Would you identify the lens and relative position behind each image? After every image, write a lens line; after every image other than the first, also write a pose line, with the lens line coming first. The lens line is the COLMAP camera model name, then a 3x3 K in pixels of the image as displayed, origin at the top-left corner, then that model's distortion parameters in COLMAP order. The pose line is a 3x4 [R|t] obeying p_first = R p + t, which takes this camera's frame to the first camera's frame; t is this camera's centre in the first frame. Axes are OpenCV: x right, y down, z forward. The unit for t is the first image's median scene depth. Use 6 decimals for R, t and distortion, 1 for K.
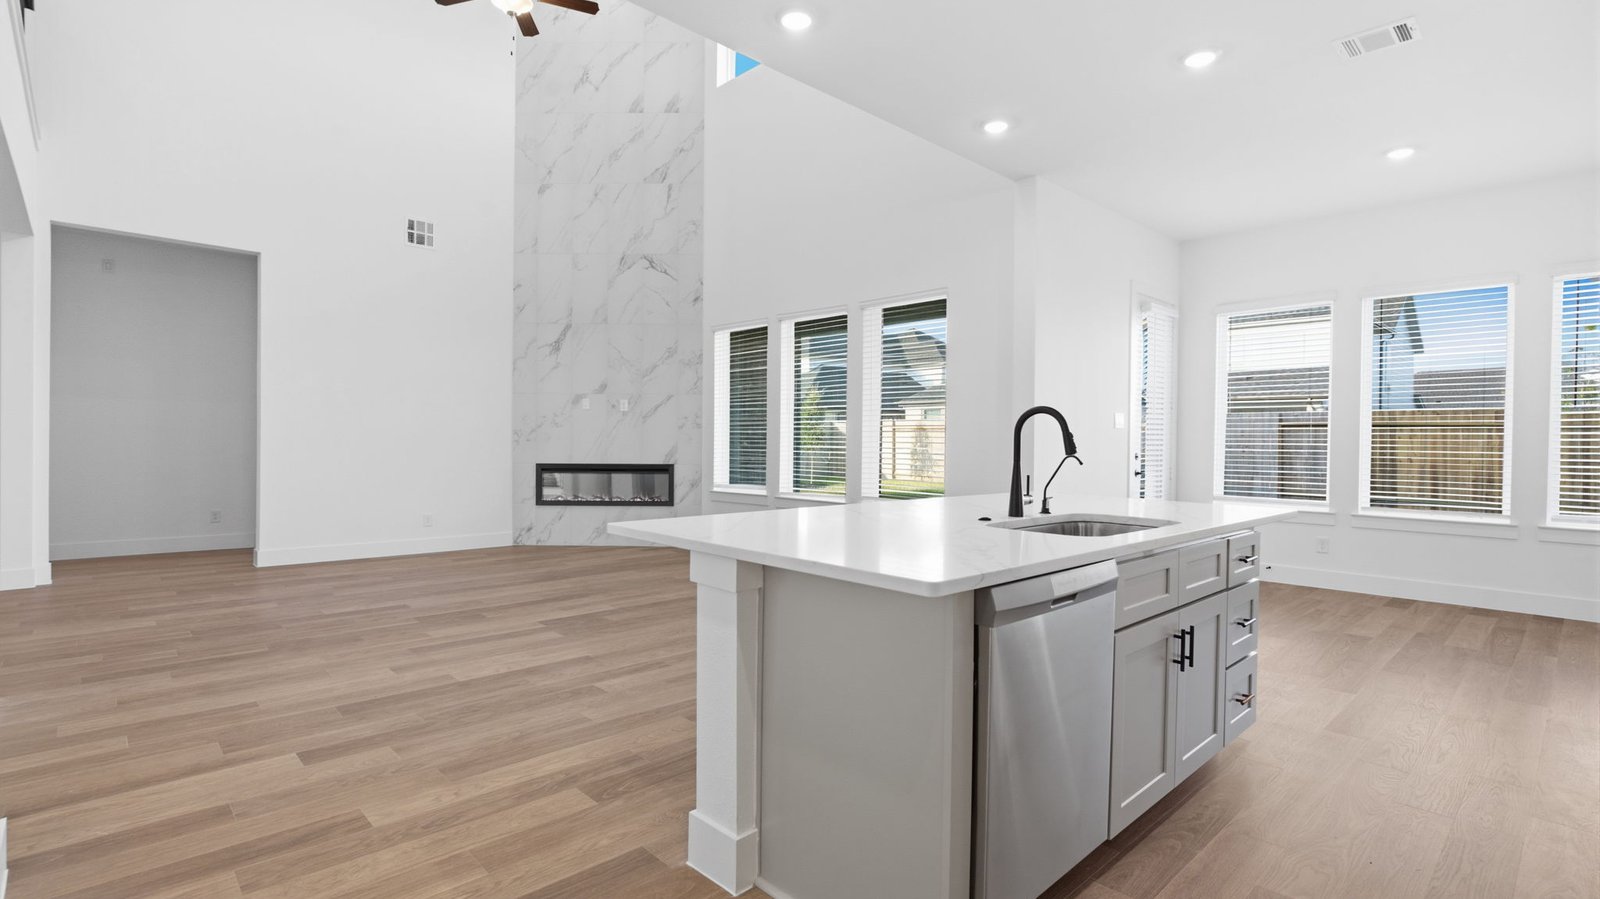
lens RADIAL K [[764.7, 0, 781.6], [0, 764.7, 442.5], [0, 0, 1]] dist [-0.000818, -0.001522]
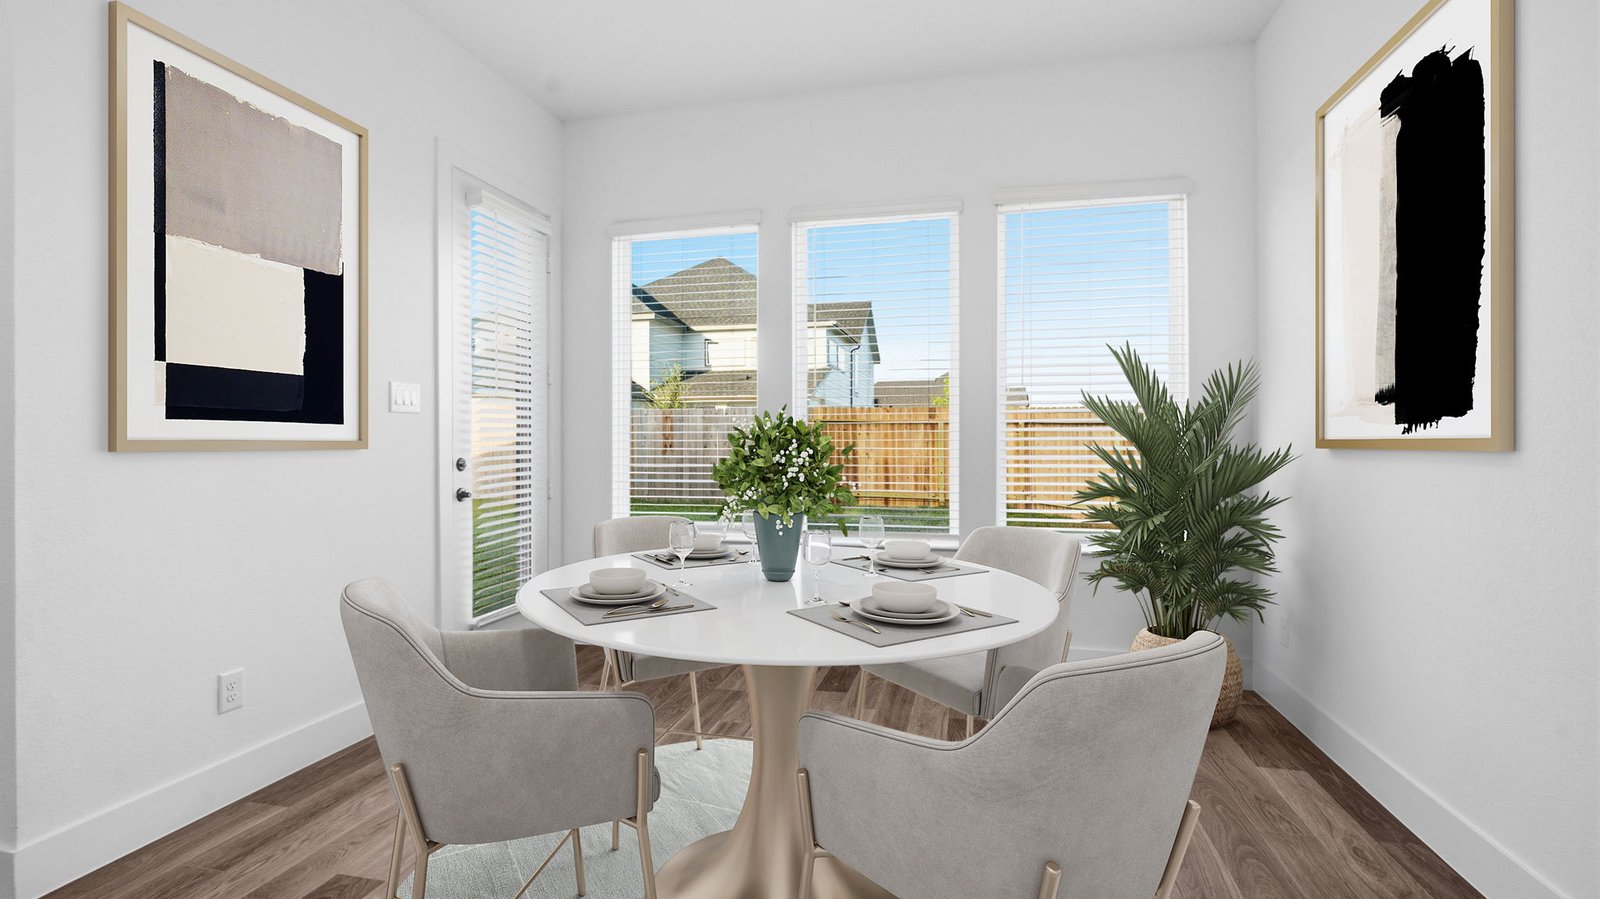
lens RADIAL K [[764.7, 0, 800.6], [0, 764.7, 445.6], [0, 0, 1]] dist [-0.000818, -0.001522]
pose [[0.830808, -0.012711, 0.556414, 0.454382], [0.012909, 0.999910, 0.003567, 0.006852], [-0.556409, 0.004219, 0.830898, 0.507858]]
